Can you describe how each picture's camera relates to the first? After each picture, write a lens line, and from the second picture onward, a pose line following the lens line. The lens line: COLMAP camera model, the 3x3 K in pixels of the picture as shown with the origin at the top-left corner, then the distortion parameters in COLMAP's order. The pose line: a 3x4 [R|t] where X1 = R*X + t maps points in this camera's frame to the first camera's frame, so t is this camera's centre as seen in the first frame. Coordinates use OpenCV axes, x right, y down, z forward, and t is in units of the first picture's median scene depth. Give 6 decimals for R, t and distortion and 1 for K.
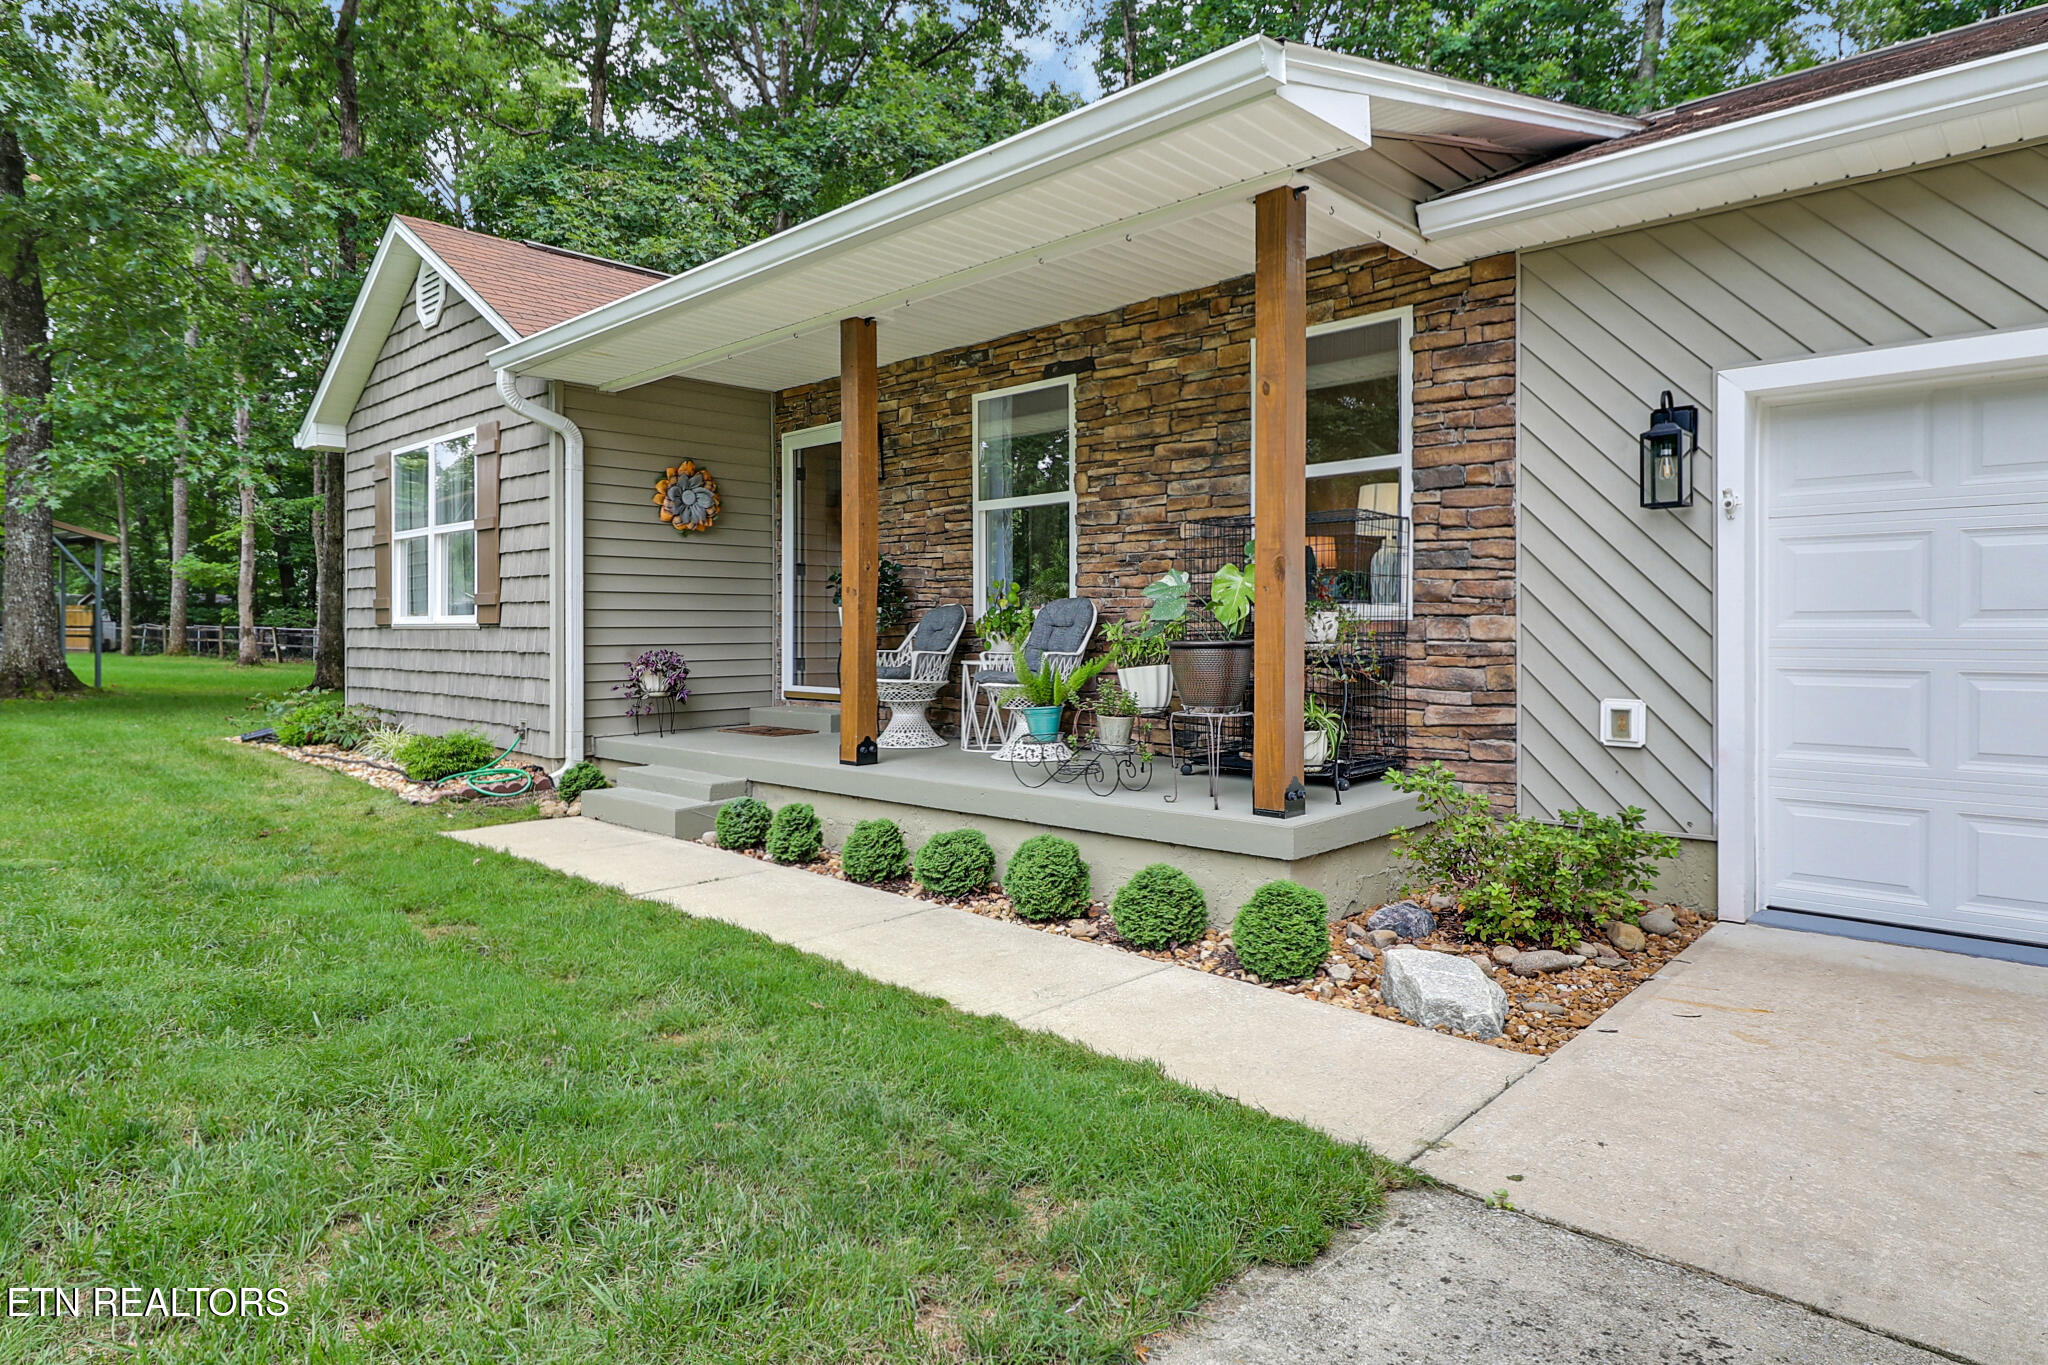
lens RADIAL K [[1207.4, 0, 992.9], [0, 1207.4, 643.2], [0, 0, 1]] dist [0.003531, -0.002724]
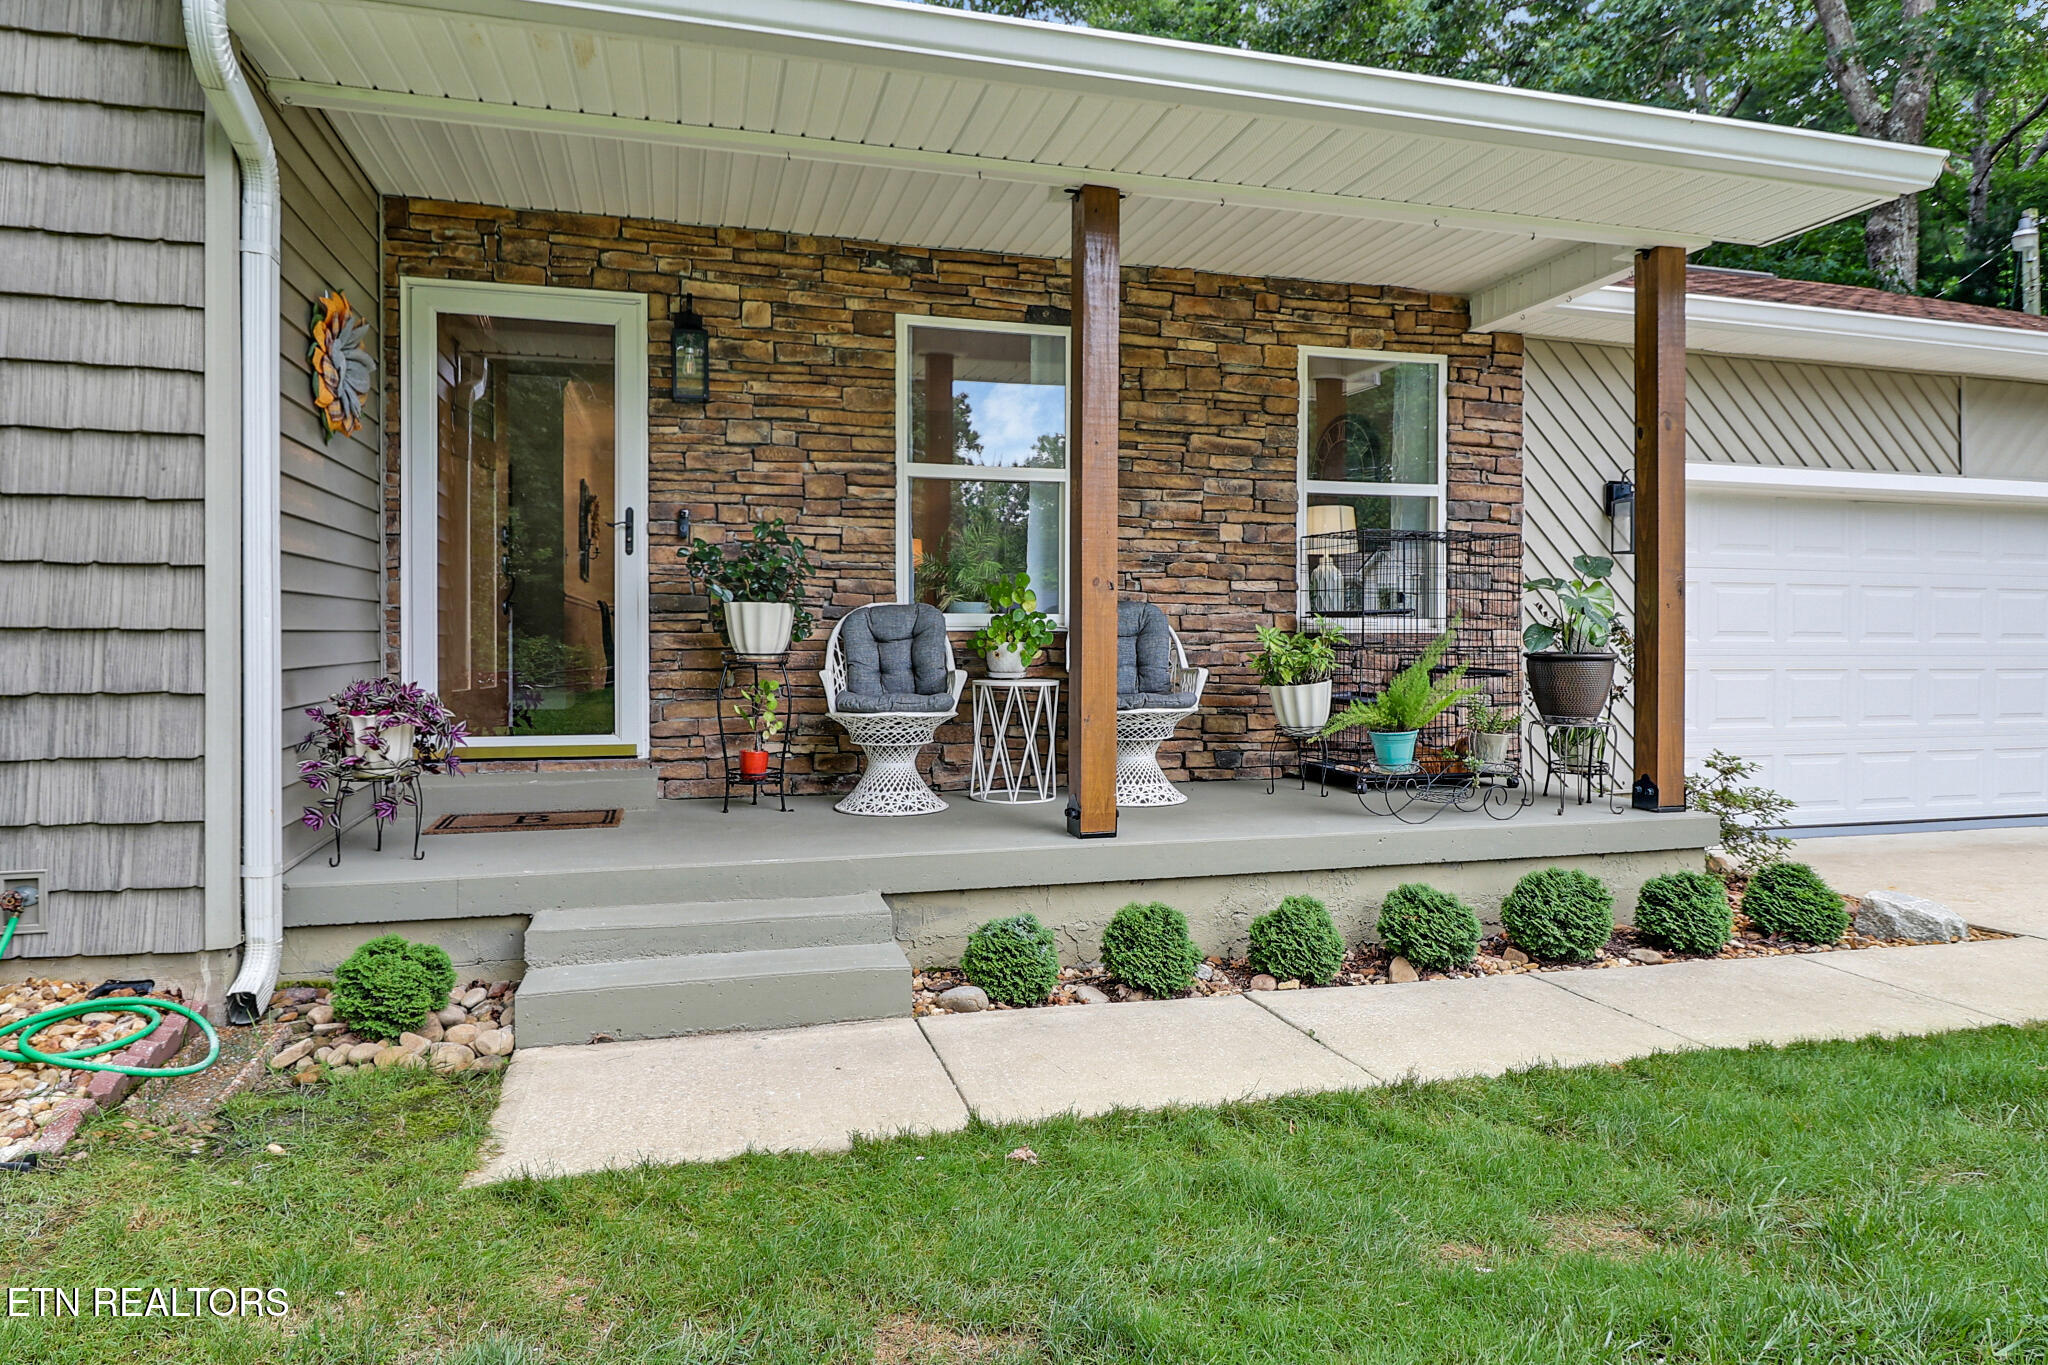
lens RADIAL K [[1207.4, 0, 1026.5], [0, 1207.4, 647.6], [0, 0, 1]] dist [0.003531, -0.002724]
pose [[0.484265, -0.004437, 0.874910, -0.809342], [0.003543, 0.999989, 0.003111, -0.009749], [-0.874914, 0.001593, 0.484275, 0.765457]]
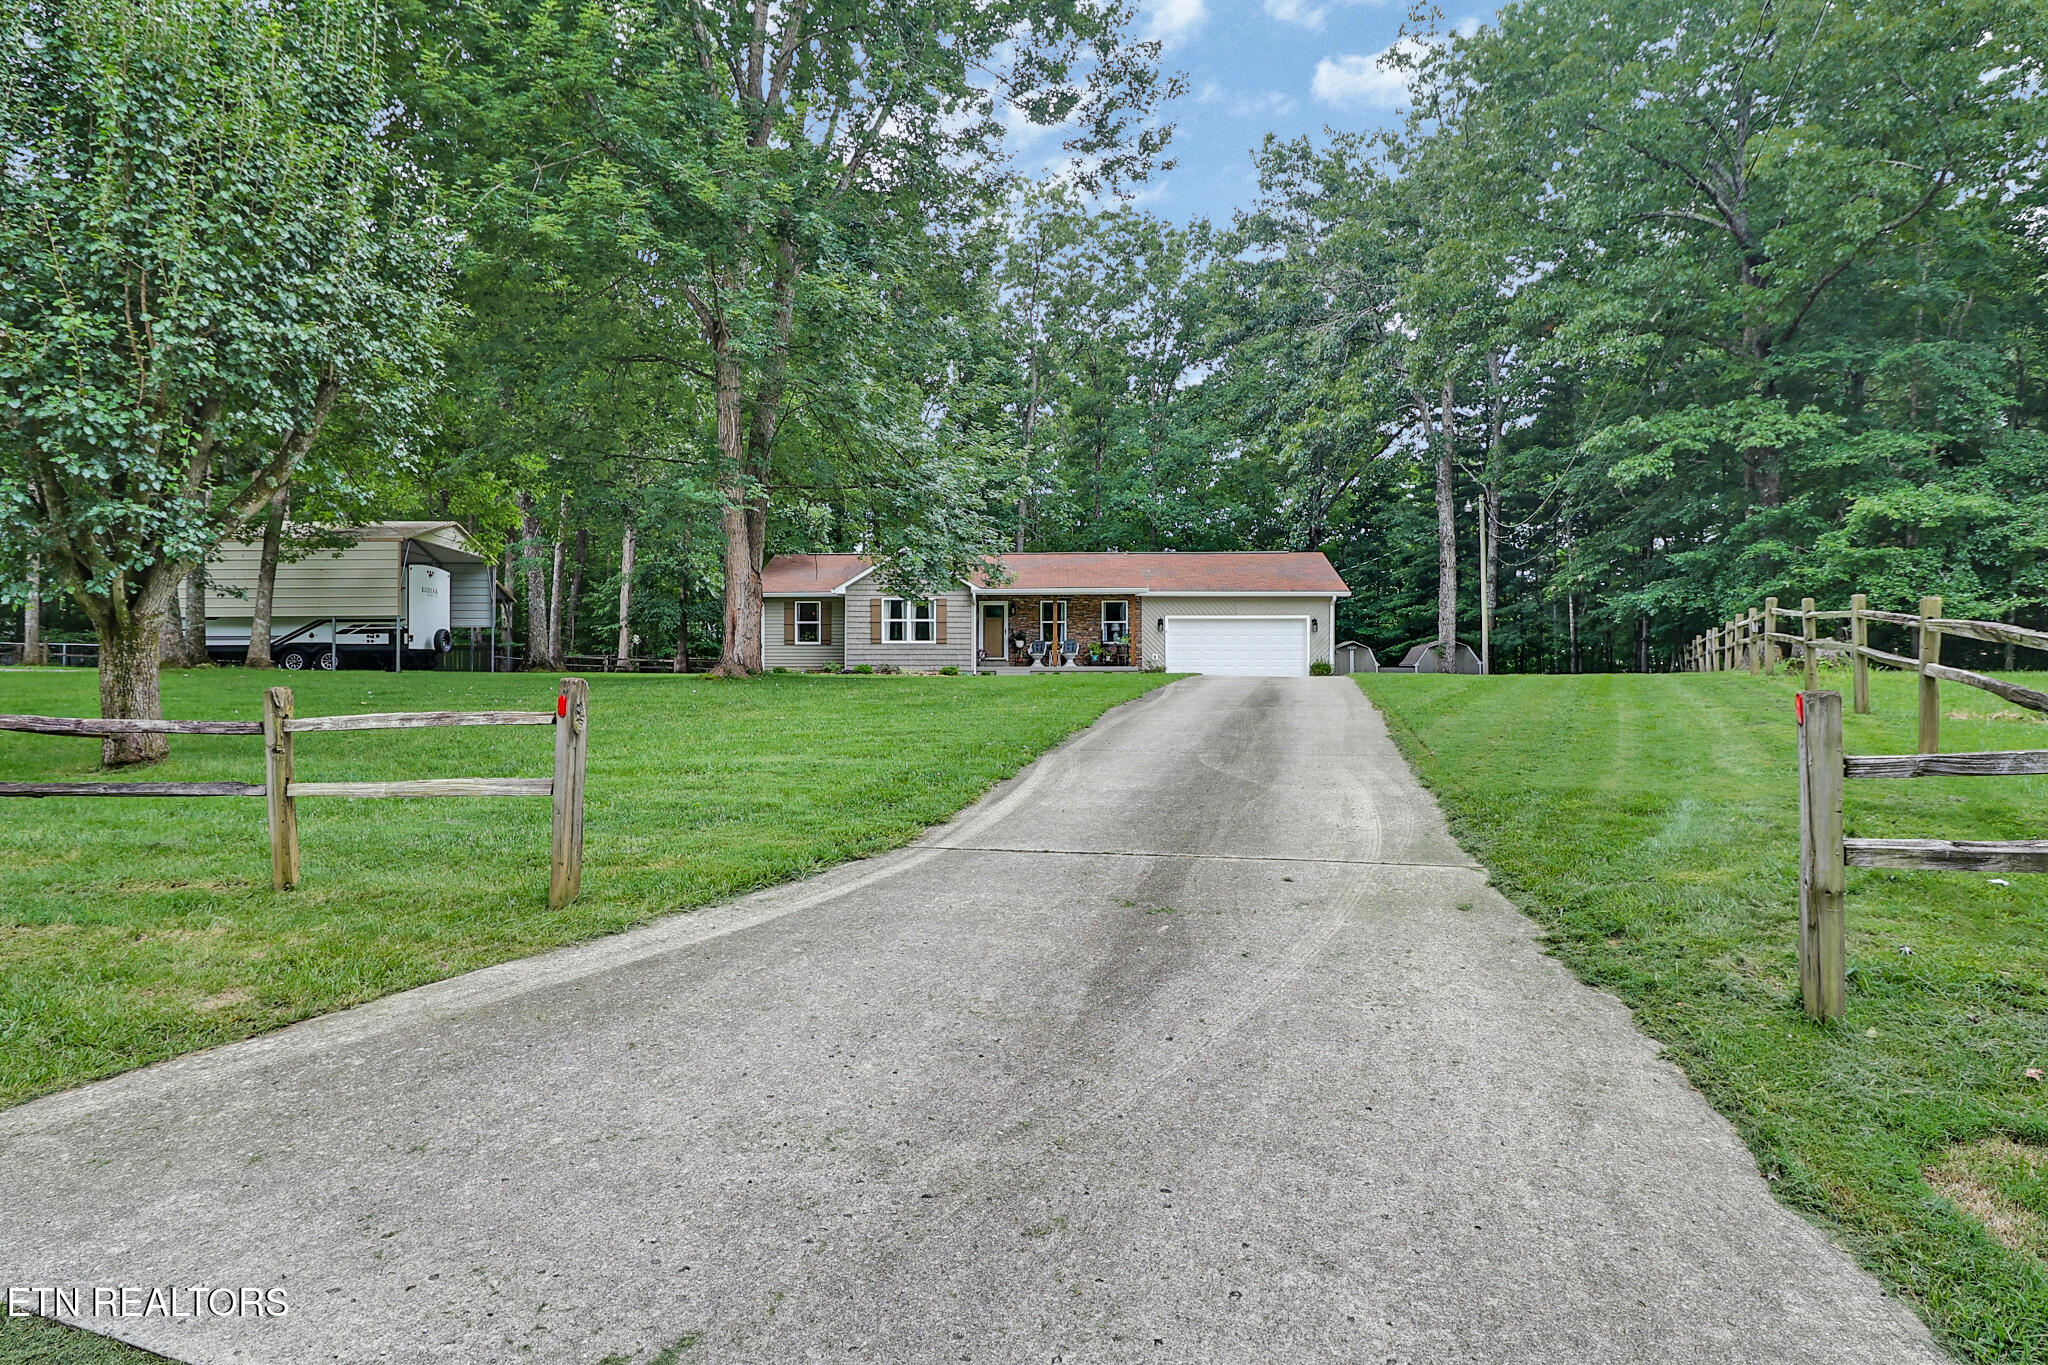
lens RADIAL K [[1135.2, 0, 1023.7], [0, 1135.2, 680.2], [0, 0, 1]] dist [0.000925, 0.000251]
pose [[0.732096, -0.009045, 0.681142, -4.572784], [0.004429, 0.999954, 0.008518, 0.131436], [-0.681187, -0.003219, 0.732102, -3.428177]]
